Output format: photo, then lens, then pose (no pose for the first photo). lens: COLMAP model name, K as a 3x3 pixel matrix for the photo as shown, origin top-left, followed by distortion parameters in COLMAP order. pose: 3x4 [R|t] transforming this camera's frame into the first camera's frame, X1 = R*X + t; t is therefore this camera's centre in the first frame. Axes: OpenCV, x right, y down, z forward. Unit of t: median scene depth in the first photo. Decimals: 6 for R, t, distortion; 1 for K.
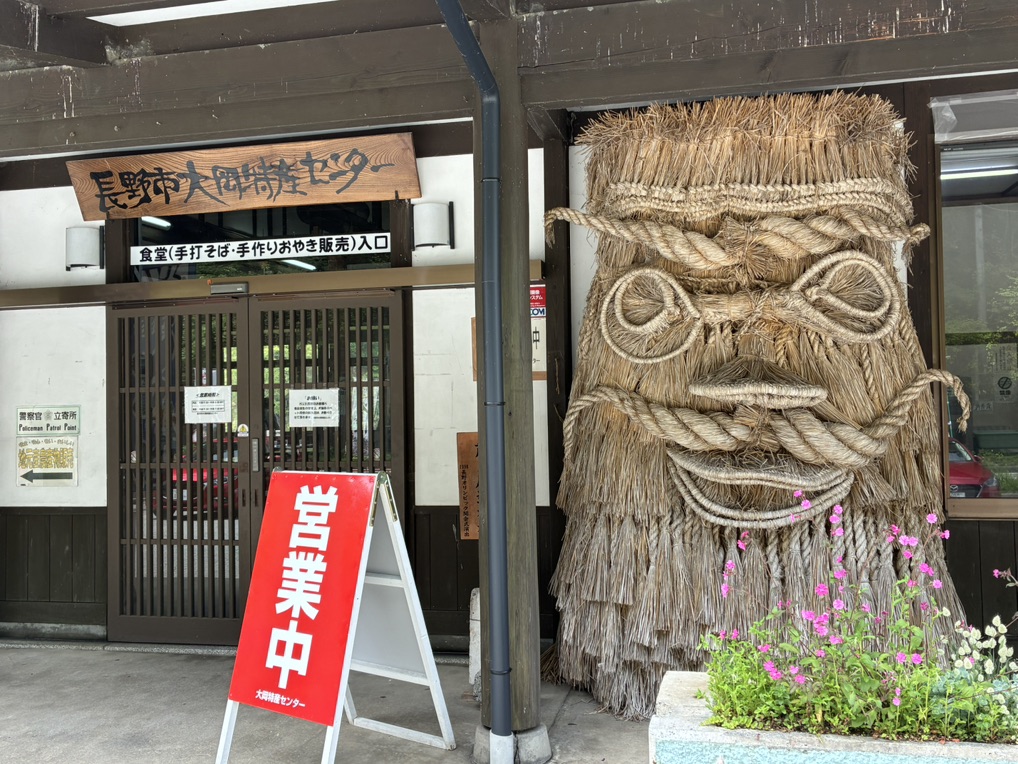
lens RADIAL K [[982.9, 0, 533.1], [0, 982.9, 378.8], [0, 0, 1]] dist [0.034783, -0.011414]
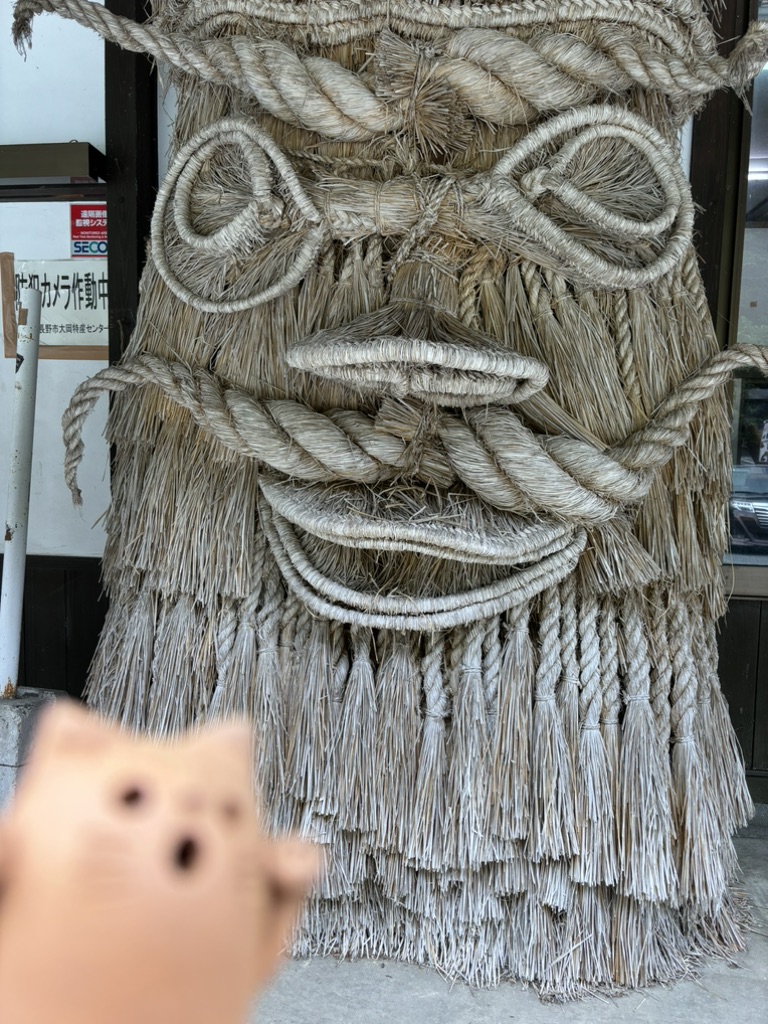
lens RADIAL K [[779.3, 0, 399.0], [0, 779.3, 511.1], [0, 0, 1]] dist [0.074976, -0.086247]
pose [[0.993816, 0.031349, 0.106525, 0.171361], [-0.043700, 0.992327, 0.115663, 0.038197], [-0.102082, -0.119603, 0.987560, 0.570243]]
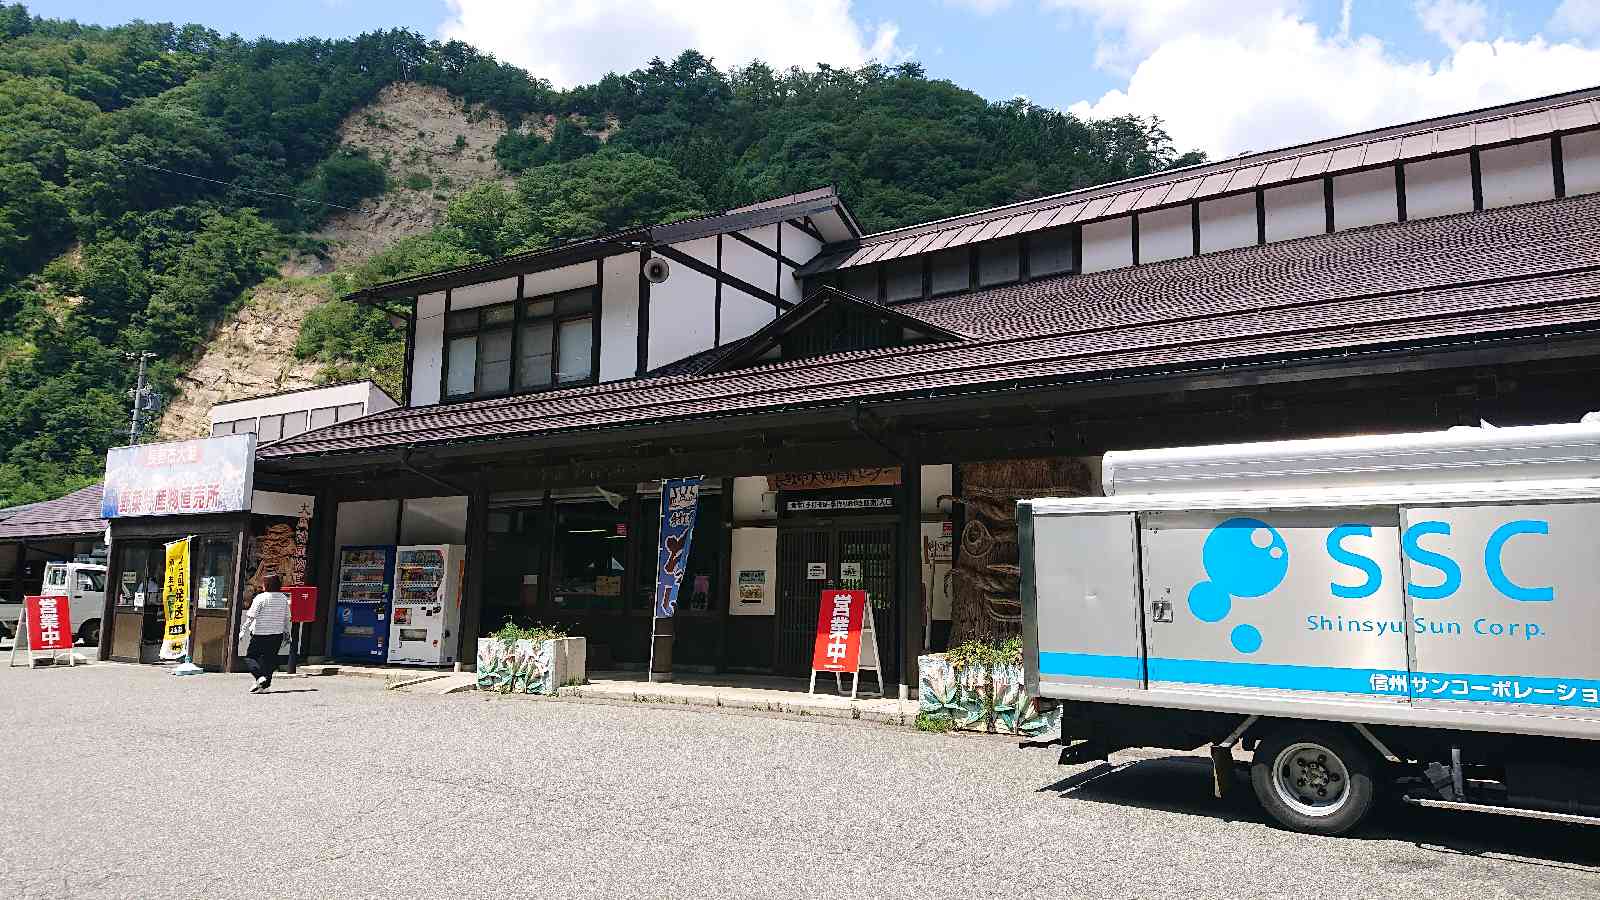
lens RADIAL K [[1077.1, 0, 796.5], [0, 1077.1, 452.8], [0, 0, 1]] dist [0.157415, -0.227189]
pose [[0.935475, -0.014422, -0.353100, 0.684477], [-0.022989, 0.994567, -0.101529, 0.009565], [0.352645, 0.103095, 0.930061, -1.833123]]
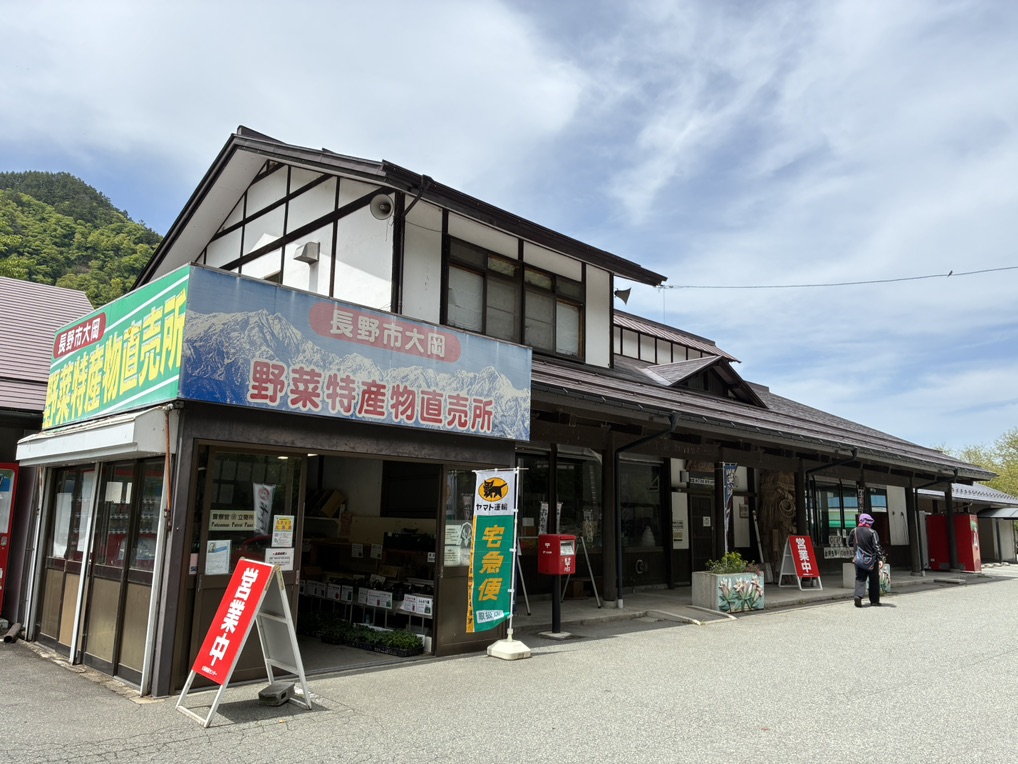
lens RADIAL K [[774.8, 0, 519.3], [0, 774.8, 384.8], [0, 0, 1]] dist [0.074976, -0.086247]
pose [[0.529500, 0.173505, 0.830377, -4.451254], [-0.056662, 0.983908, -0.169454, 0.081964], [-0.846415, 0.042675, 0.530811, -0.050542]]
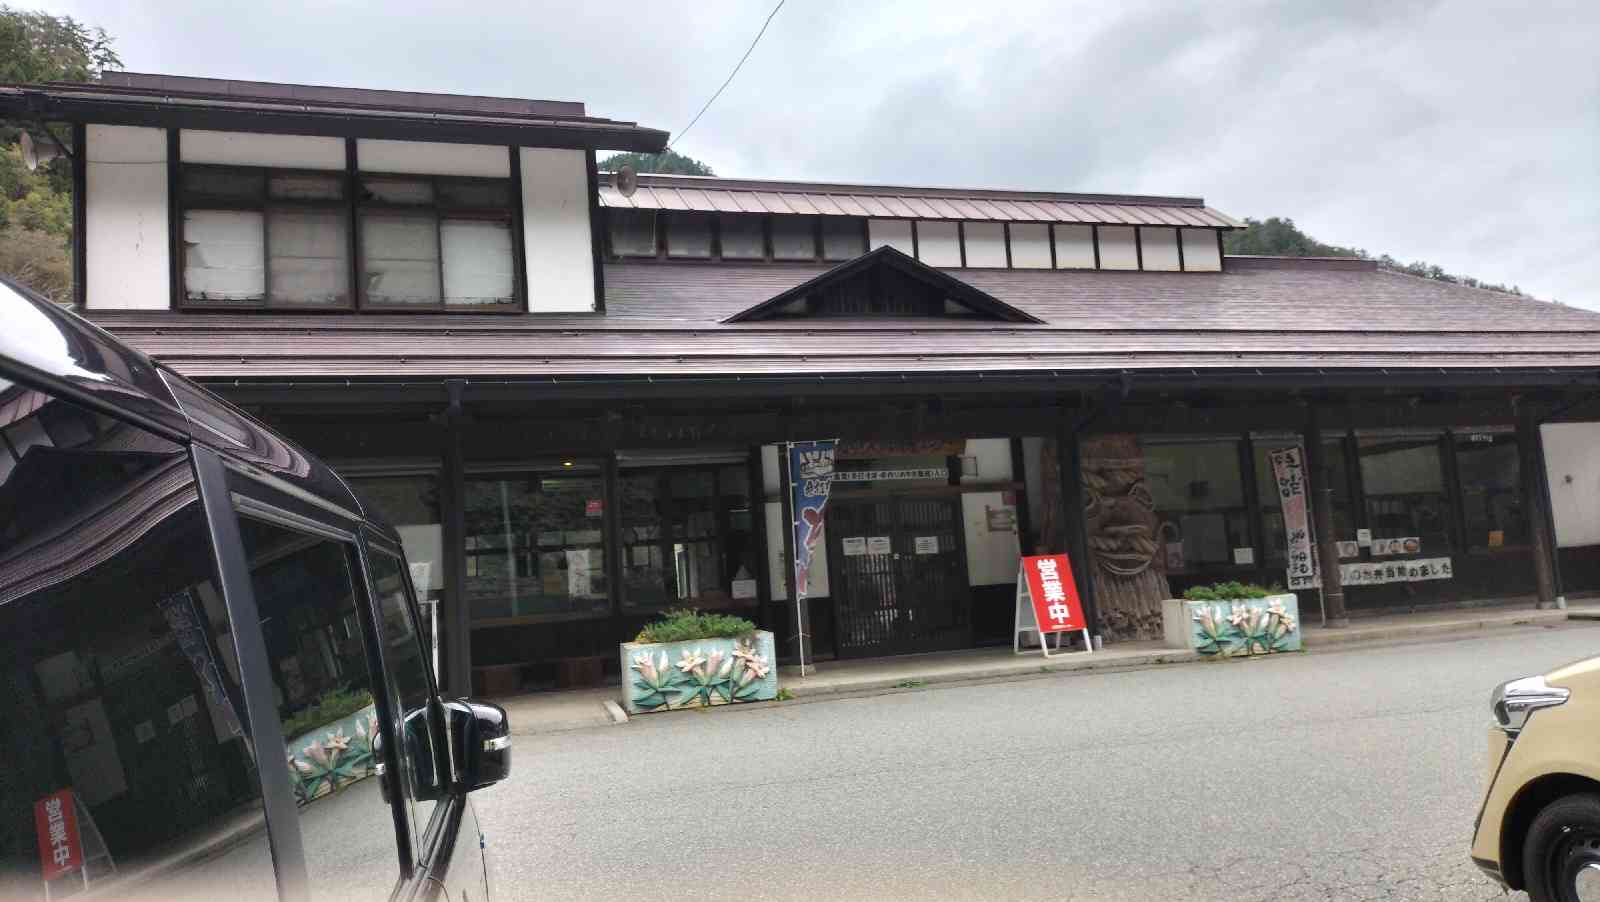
lens RADIAL K [[1139.7, 0, 781.3], [0, 1139.7, 509.8], [0, 0, 1]] dist [0.023522, -0.001177]
pose [[0.866130, -0.005674, 0.499787, -2.343980], [0.034629, 0.998214, -0.048680, 0.083334], [-0.498618, 0.059470, 0.864779, -1.441298]]
